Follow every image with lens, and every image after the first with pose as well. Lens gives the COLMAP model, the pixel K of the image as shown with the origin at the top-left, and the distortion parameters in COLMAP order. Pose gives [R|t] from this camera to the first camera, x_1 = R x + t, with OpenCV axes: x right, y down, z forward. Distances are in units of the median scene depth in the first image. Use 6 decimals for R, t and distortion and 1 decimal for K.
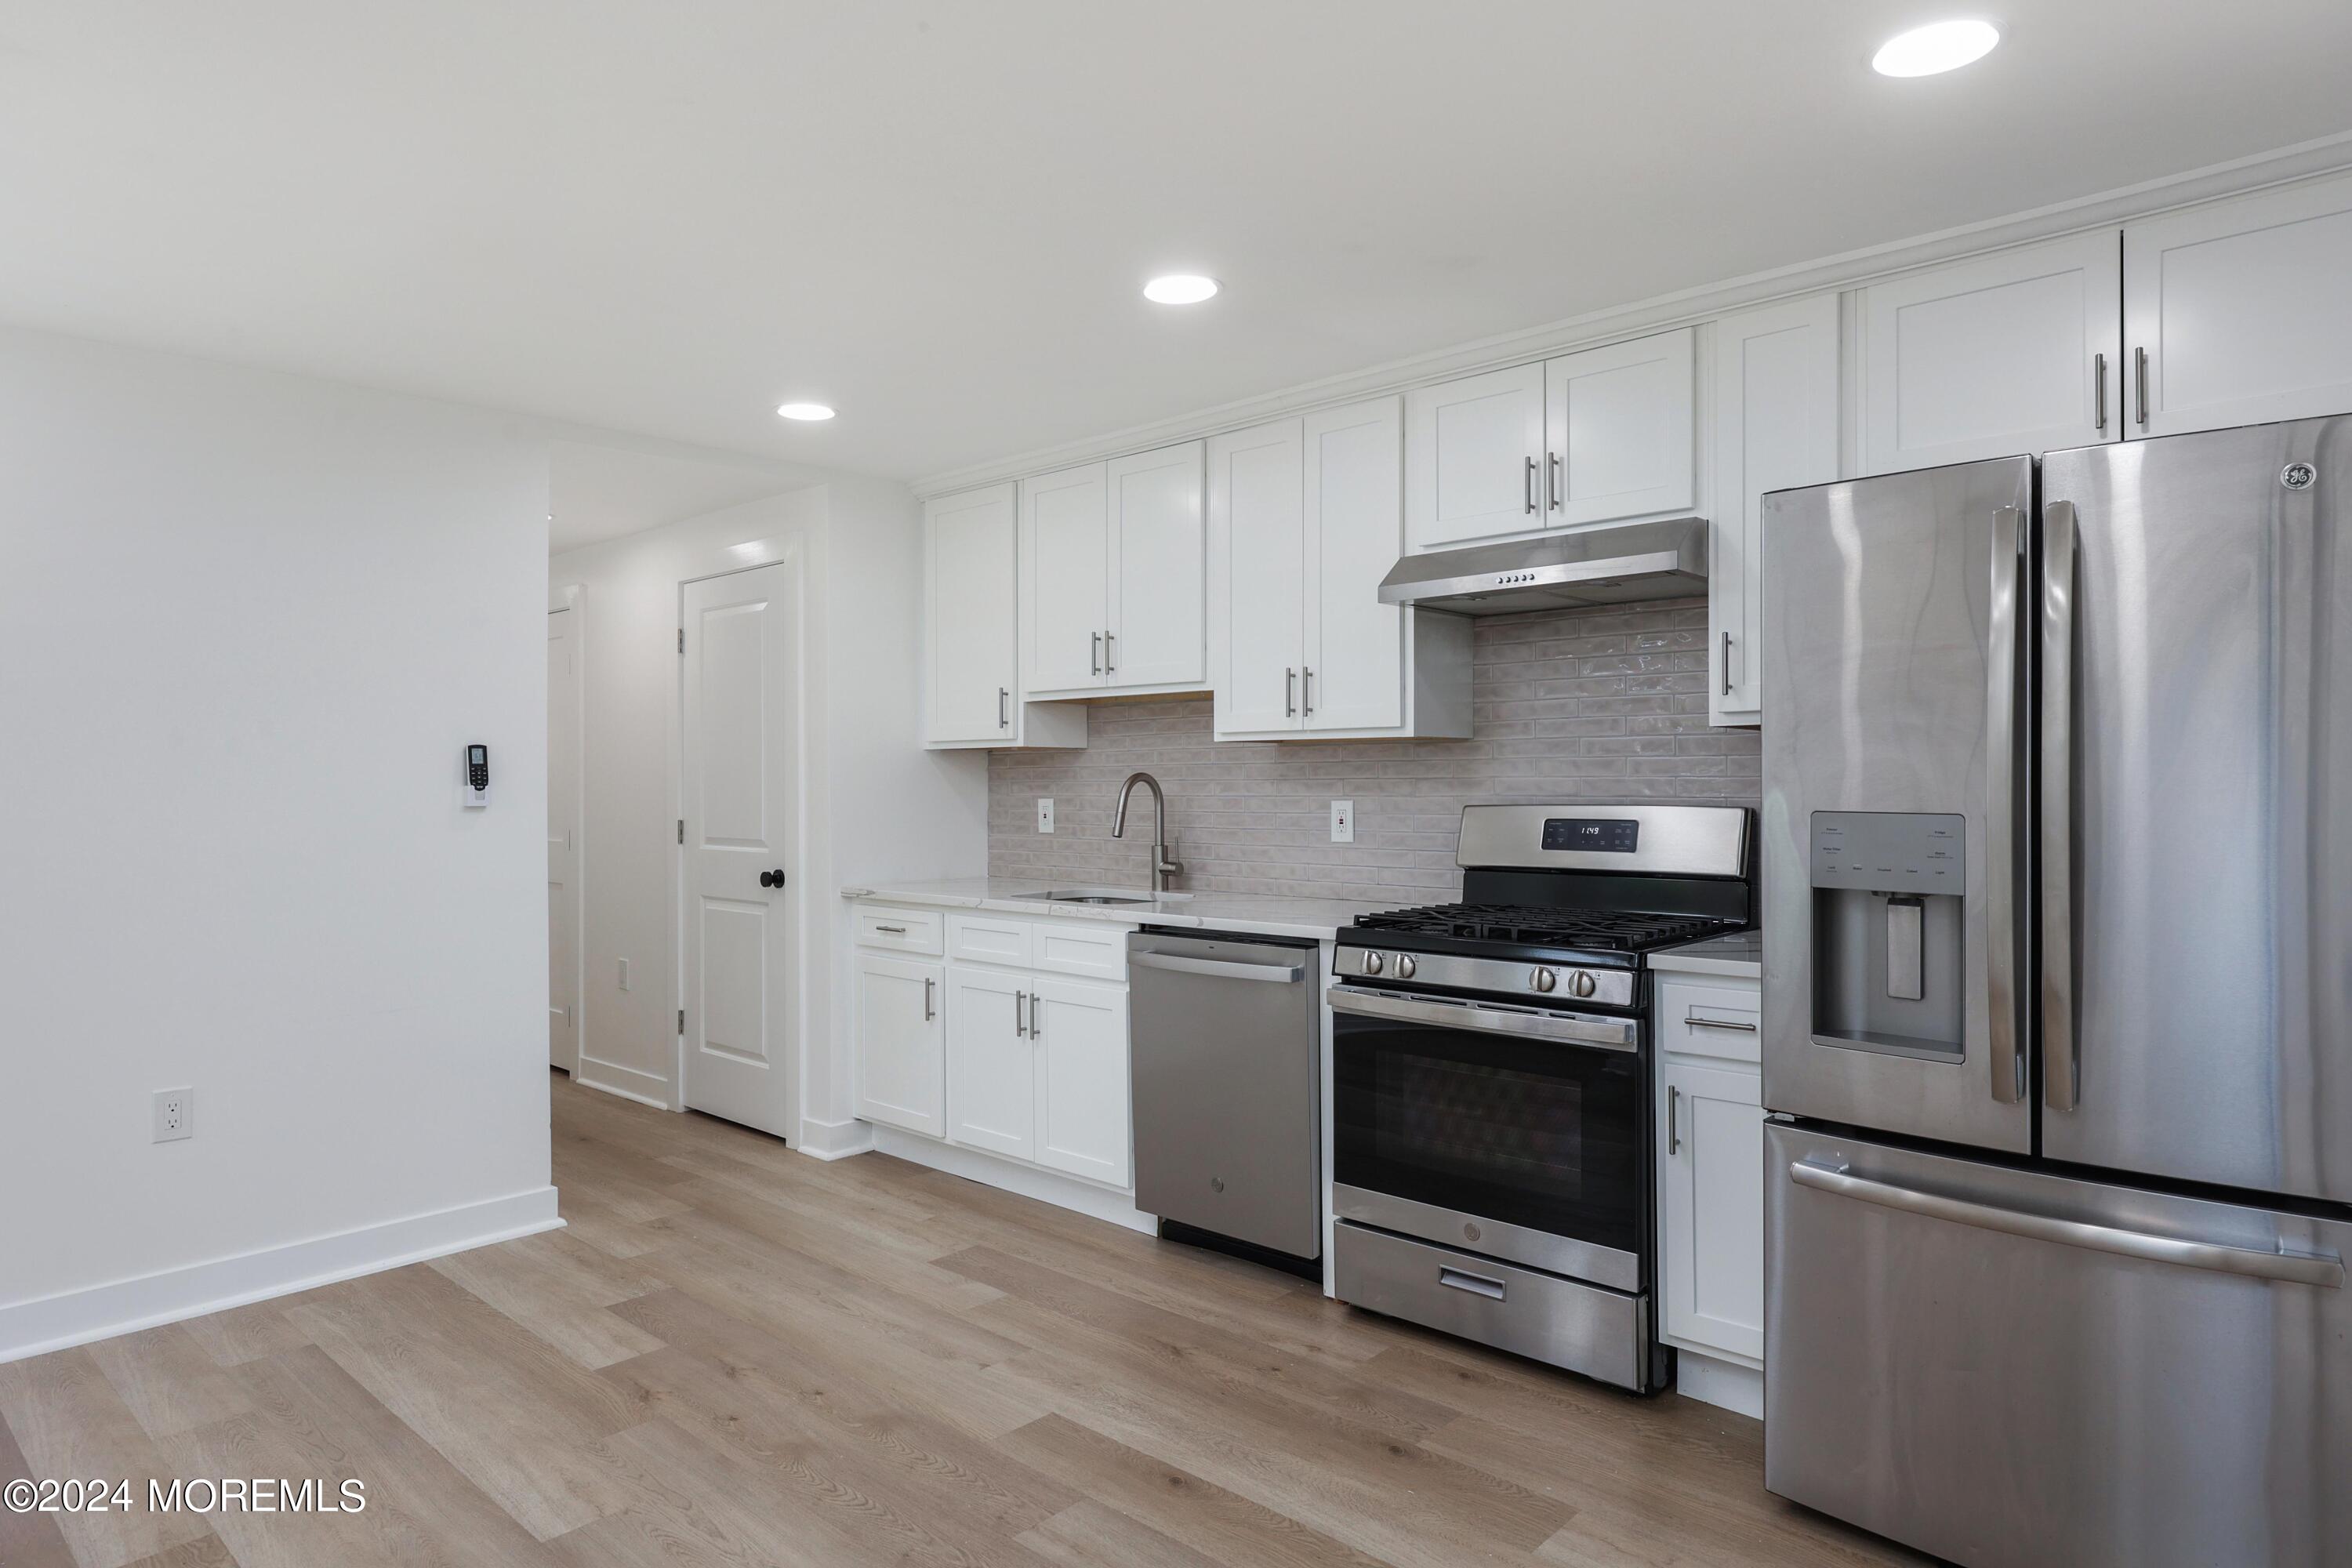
lens RADIAL K [[1404.3, 0, 1164.6], [0, 1404.3, 774.9], [0, 0, 1]] dist [0.002889, -0.000692]
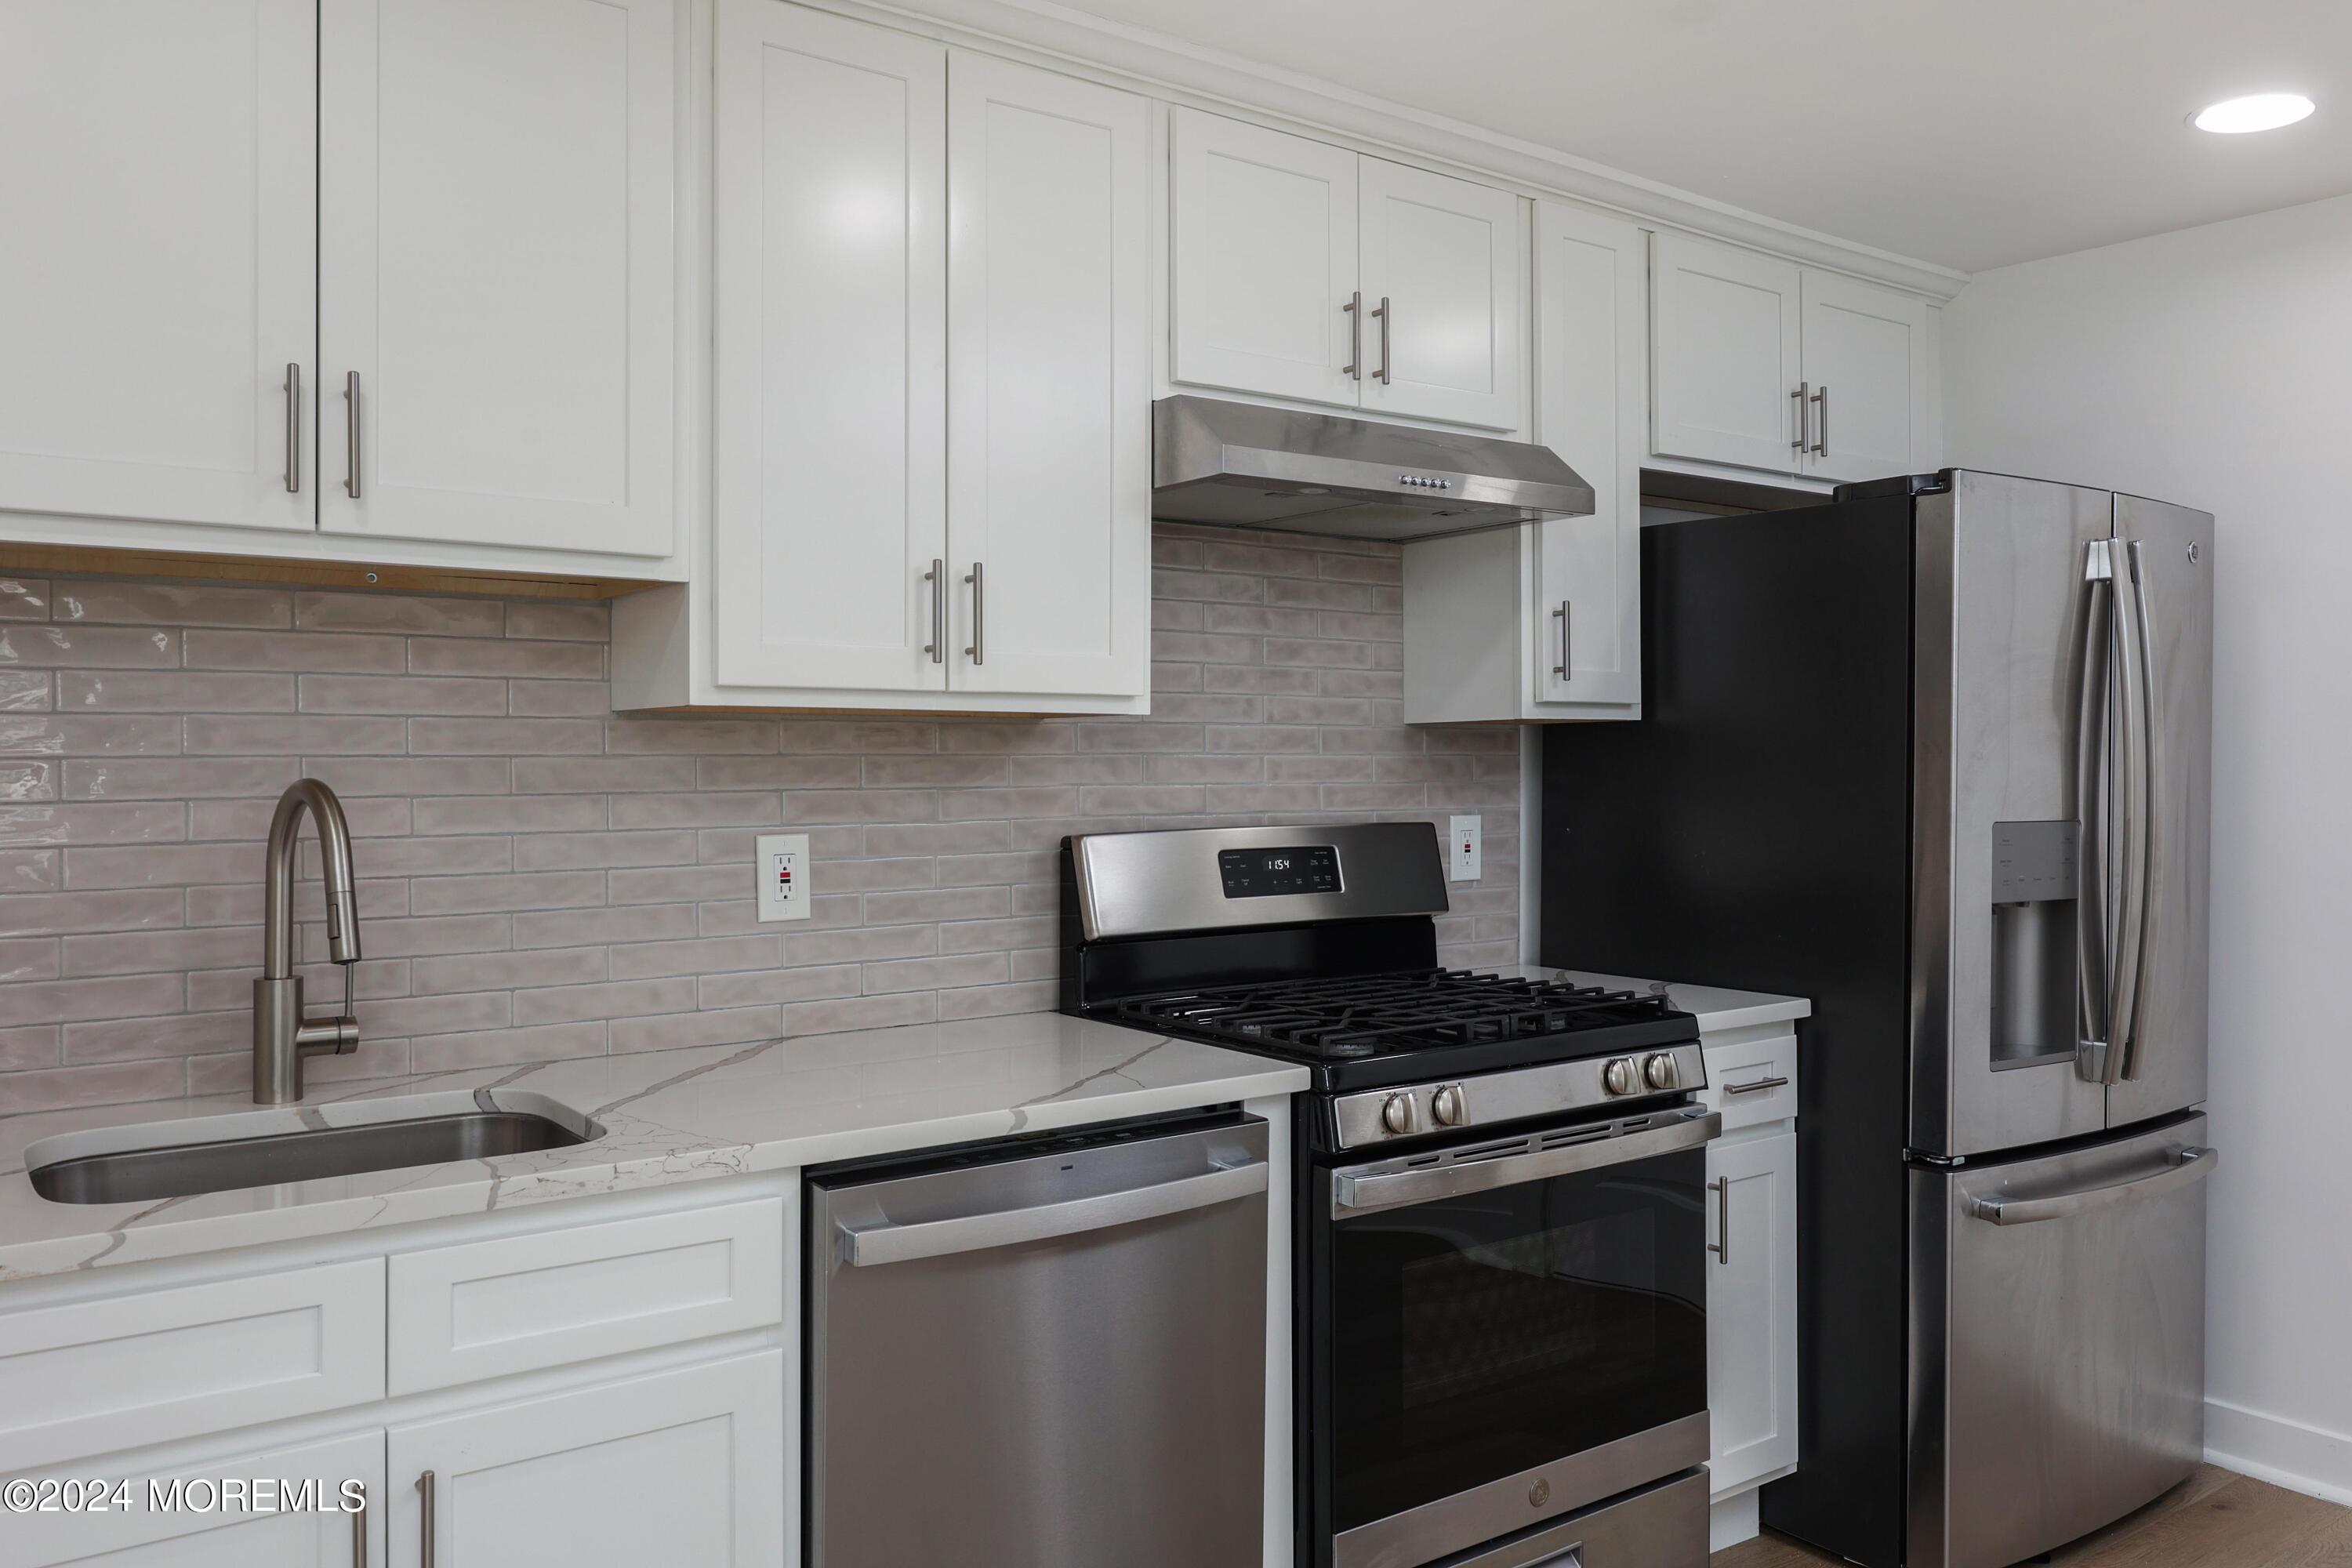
lens RADIAL K [[1773.5, 0, 1112.4], [0, 1773.5, 752.1], [0, 0, 1]] dist [-0.001015, 0.000987]
pose [[0.194226, 0.010766, 0.980898, -0.529263], [-0.001412, 0.999942, -0.010696, -0.004536], [-0.980956, 0.000692, 0.194230, 0.895041]]
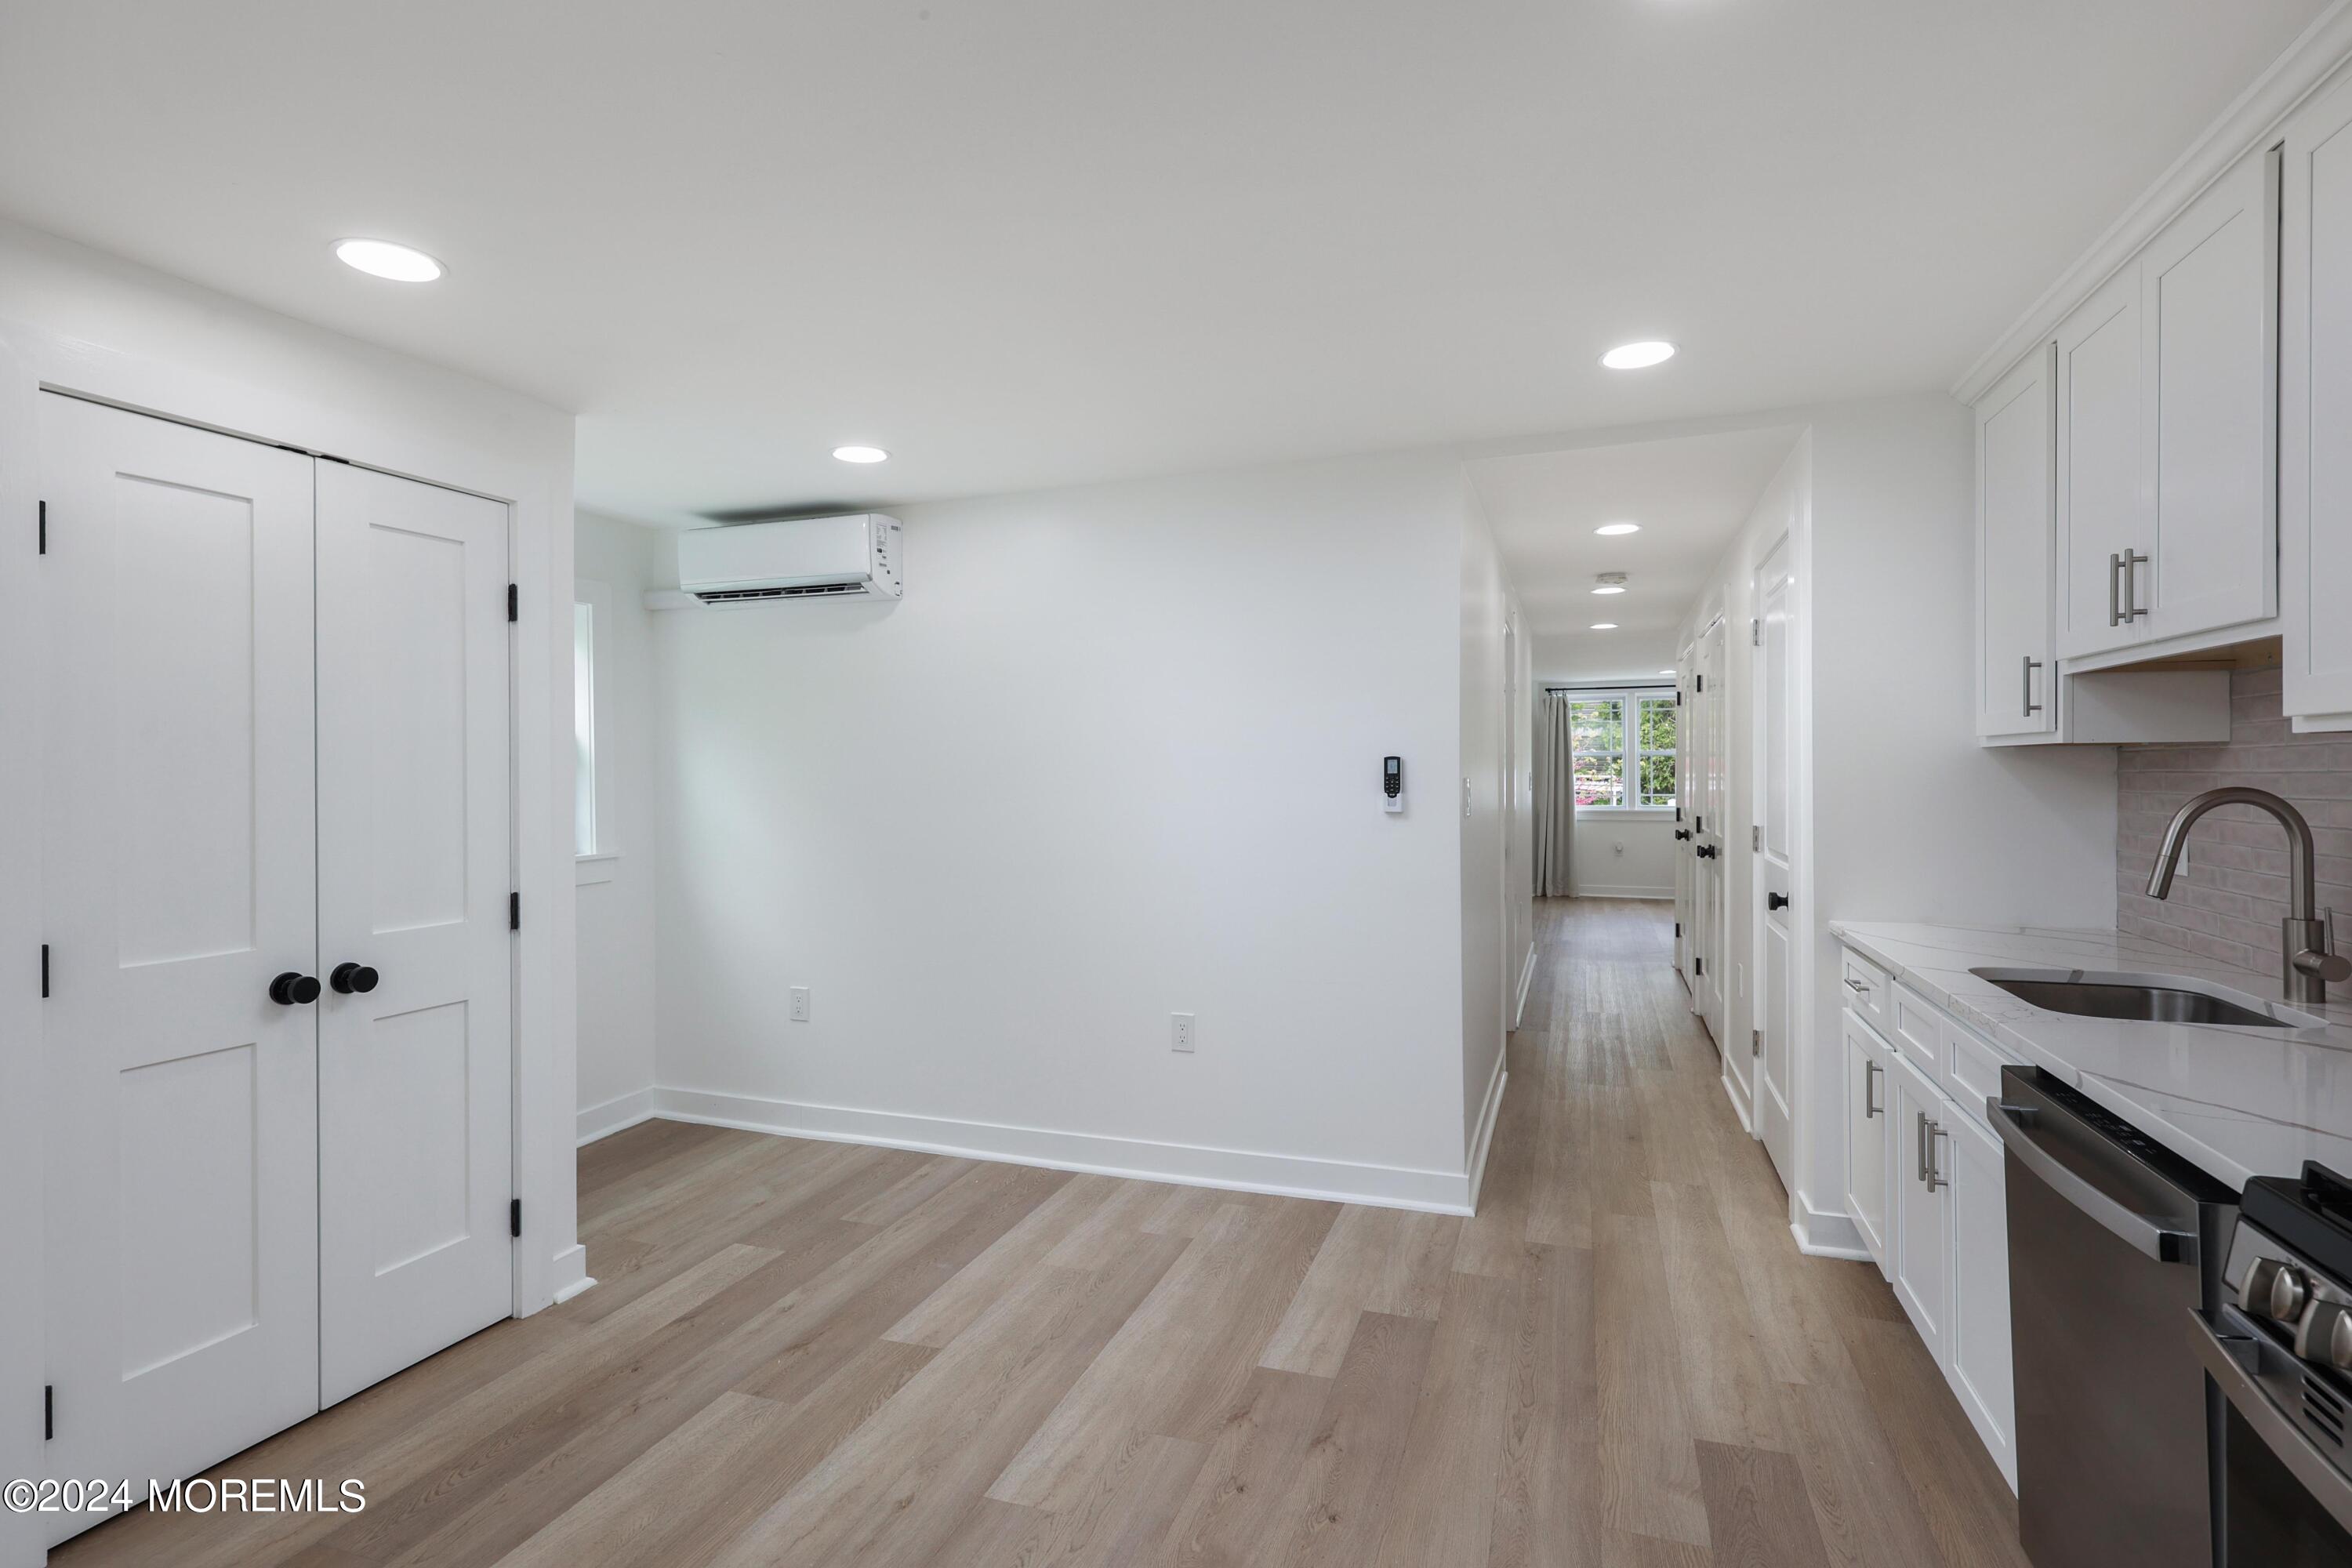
lens RADIAL K [[1135.4, 0, 1156.2], [0, 1135.4, 778.5], [0, 0, 1]] dist [0.001800, 0.000039]
pose [[0.400220, 0.007367, -0.916390, 0.288023], [0.009145, 0.999886, 0.012032, -0.018410], [0.916374, -0.013196, 0.400107, 0.525870]]
